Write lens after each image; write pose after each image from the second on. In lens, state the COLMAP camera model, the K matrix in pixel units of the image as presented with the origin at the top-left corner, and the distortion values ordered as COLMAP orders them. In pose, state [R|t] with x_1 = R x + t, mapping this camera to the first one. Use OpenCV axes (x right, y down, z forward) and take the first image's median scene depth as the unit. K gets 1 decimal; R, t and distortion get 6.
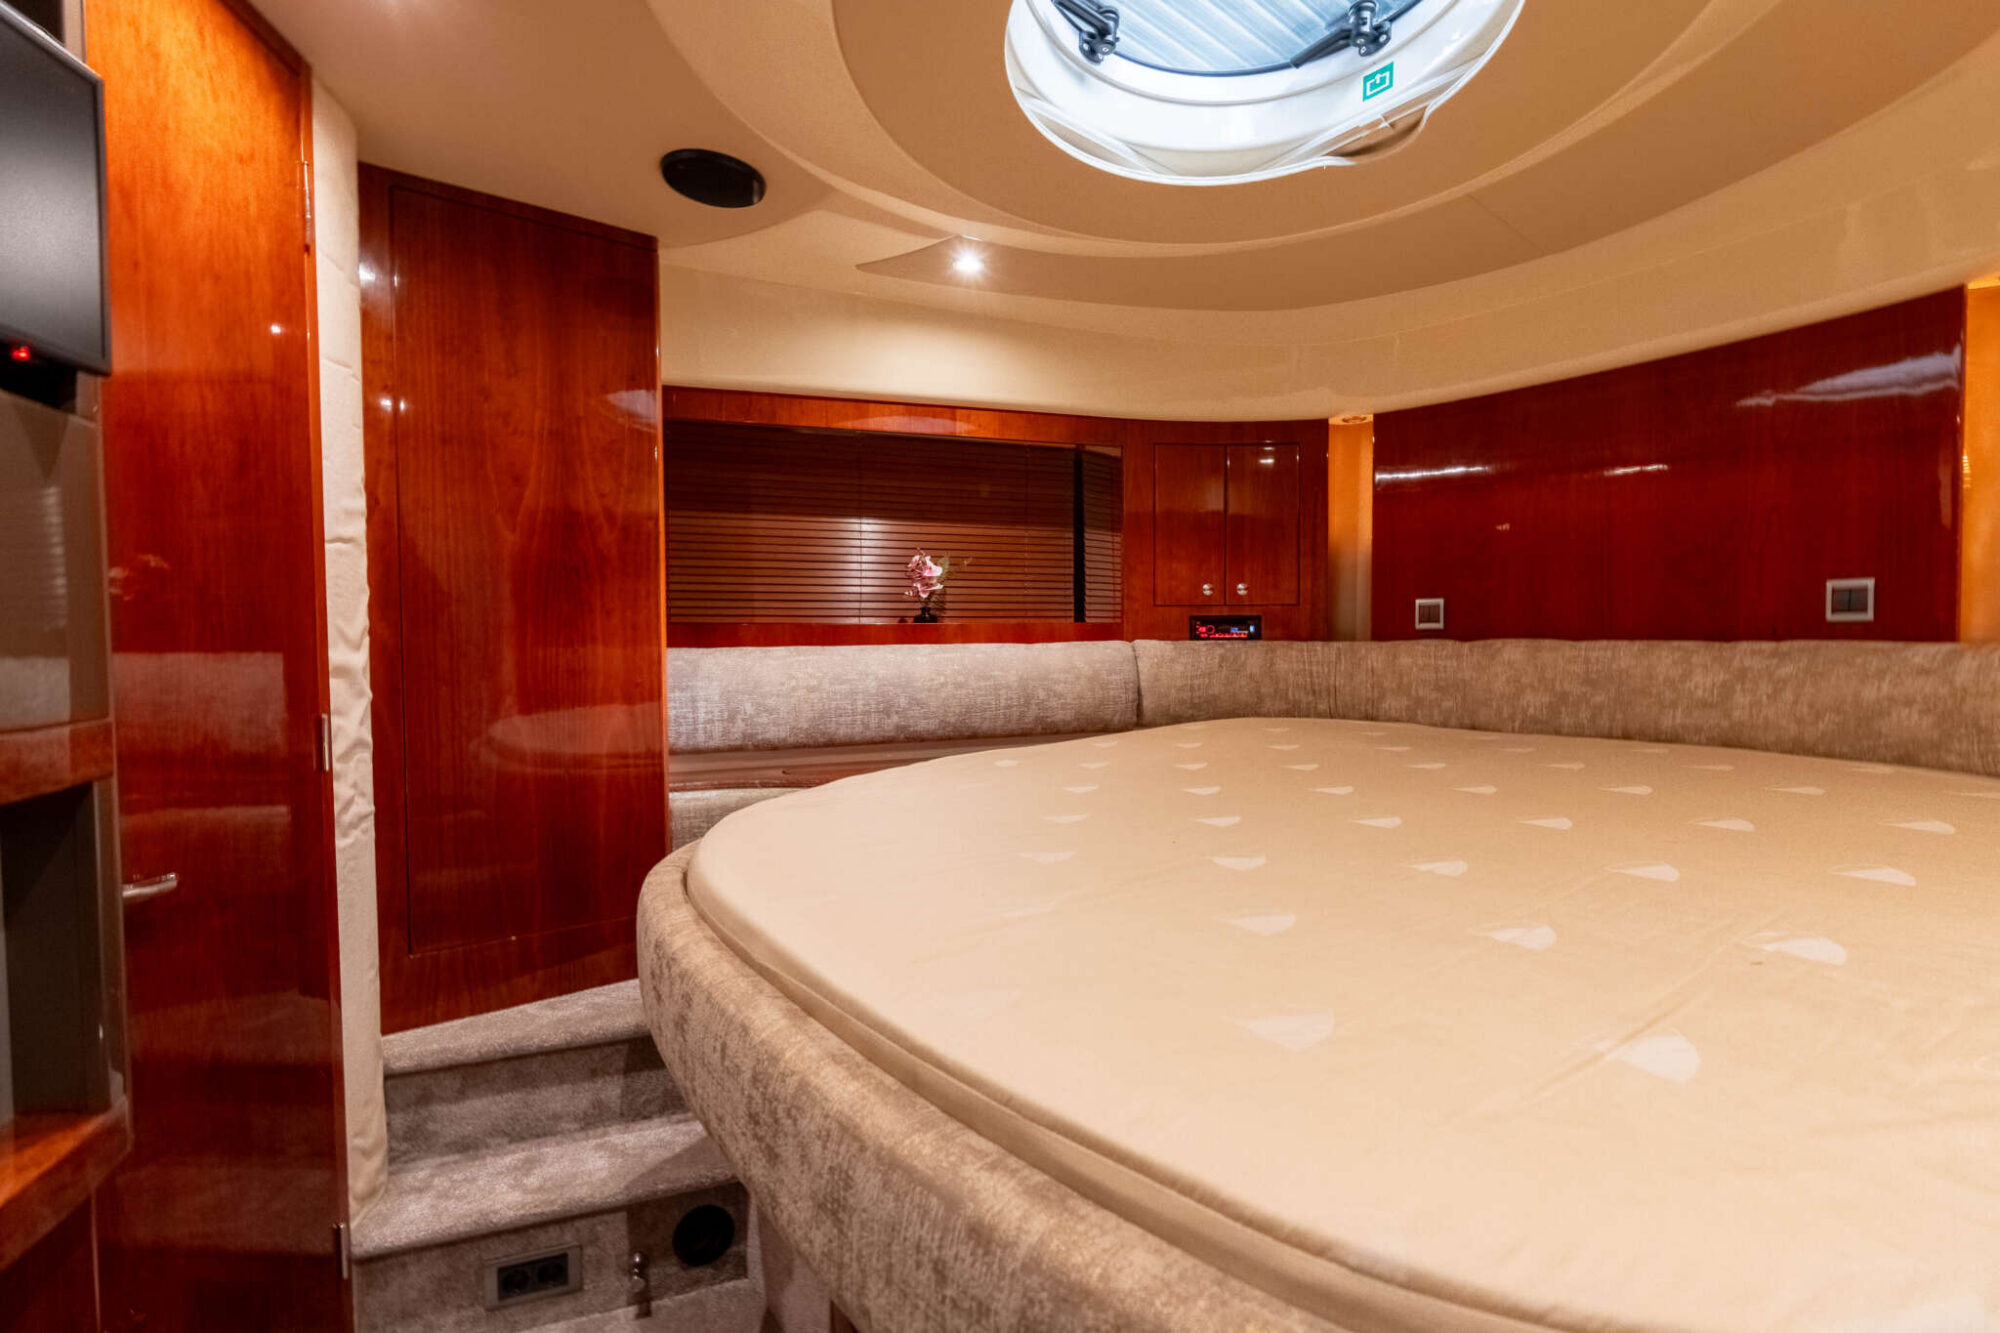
lens RADIAL K [[874.4, 0, 997.7], [0, 874.4, 668.5], [0, 0, 1]] dist [-0.002497, -0.000950]
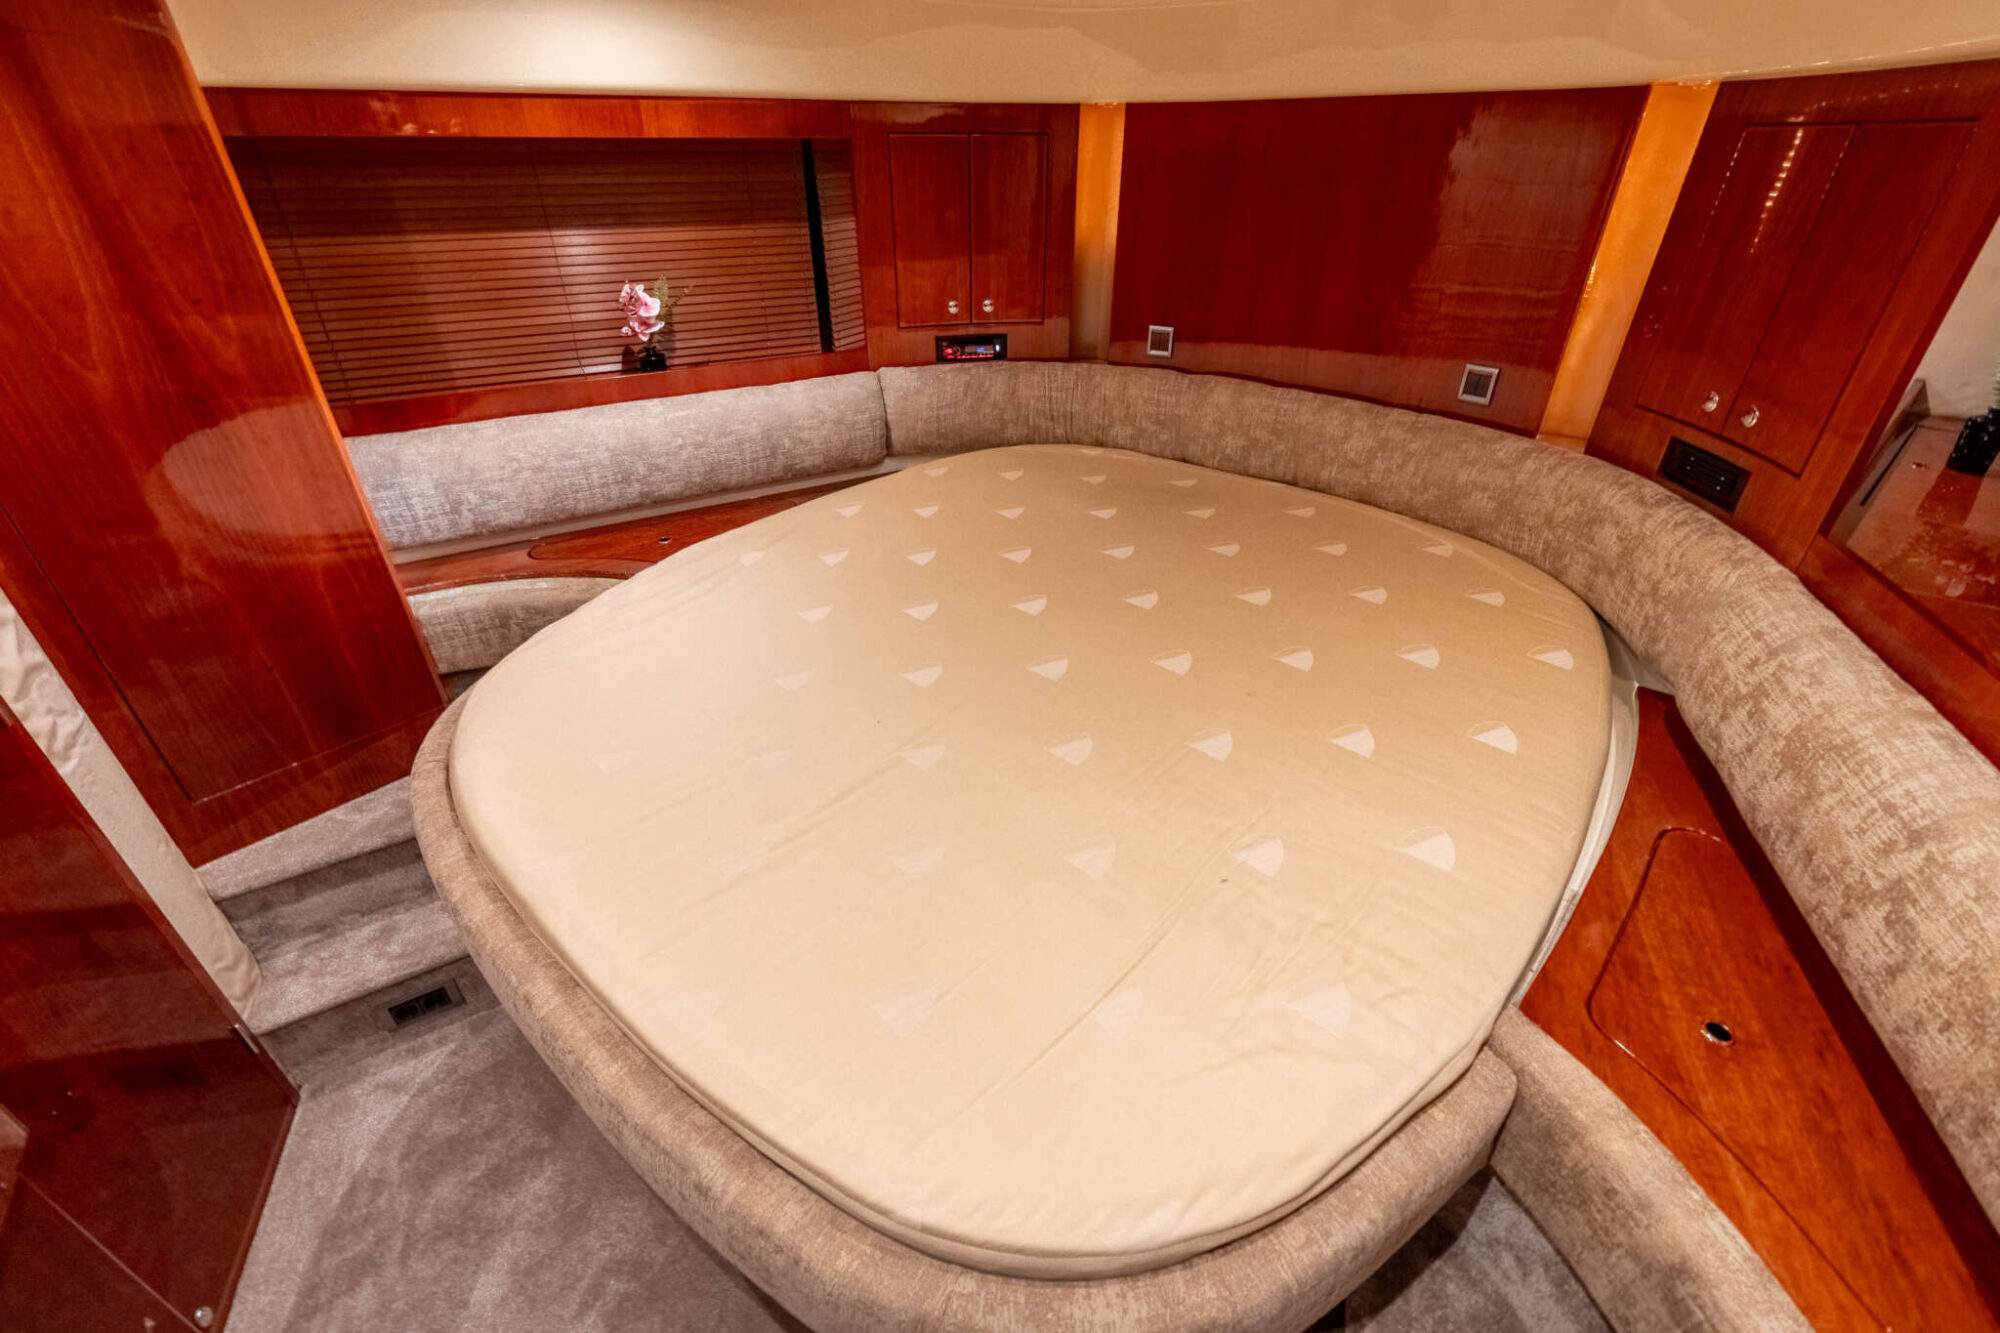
lens RADIAL K [[840.6, 0, 991.7], [0, 840.6, 677.7], [0, 0, 1]] dist [0.000660, -0.003175]
pose [[0.976756, -0.106713, 0.185906, 0.087974], [0.000373, 0.868119, 0.496356, -0.266041], [-0.214356, -0.484749, 0.847980, 0.001767]]
